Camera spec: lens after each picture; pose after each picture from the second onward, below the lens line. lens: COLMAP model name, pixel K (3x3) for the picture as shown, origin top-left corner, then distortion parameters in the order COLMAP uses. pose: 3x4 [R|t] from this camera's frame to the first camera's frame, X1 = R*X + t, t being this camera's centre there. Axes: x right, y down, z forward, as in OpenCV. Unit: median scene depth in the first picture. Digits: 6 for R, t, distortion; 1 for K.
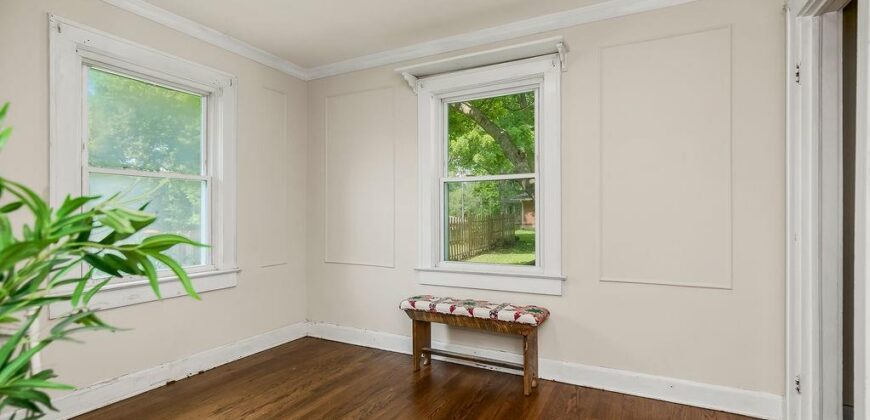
lens RADIAL K [[400.6, 0, 435.4], [0, 400.6, 211.5], [0, 0, 1]] dist [-0.002965, -0.001191]
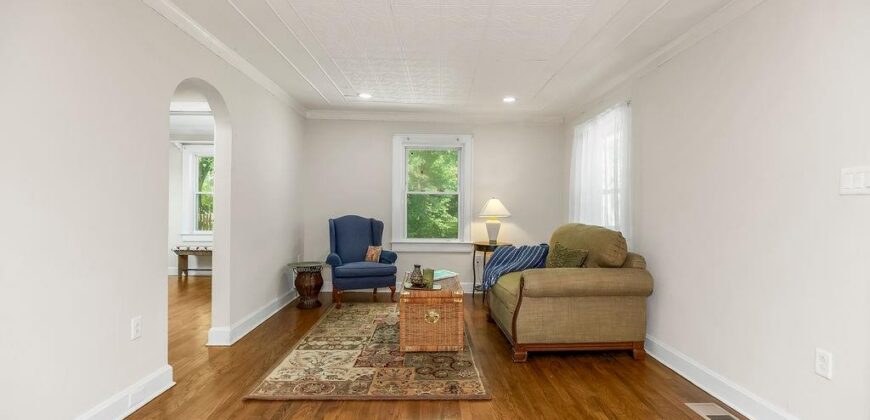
lens RADIAL K [[400.6, 0, 436.8], [0, 400.6, 208.8], [0, 0, 1]] dist [-0.002965, -0.001191]
pose [[0.874260, 0.013589, 0.485268, 0.117408], [-0.014708, 0.999891, -0.001502, -0.010627], [-0.485235, -0.005824, 0.874364, -1.638990]]
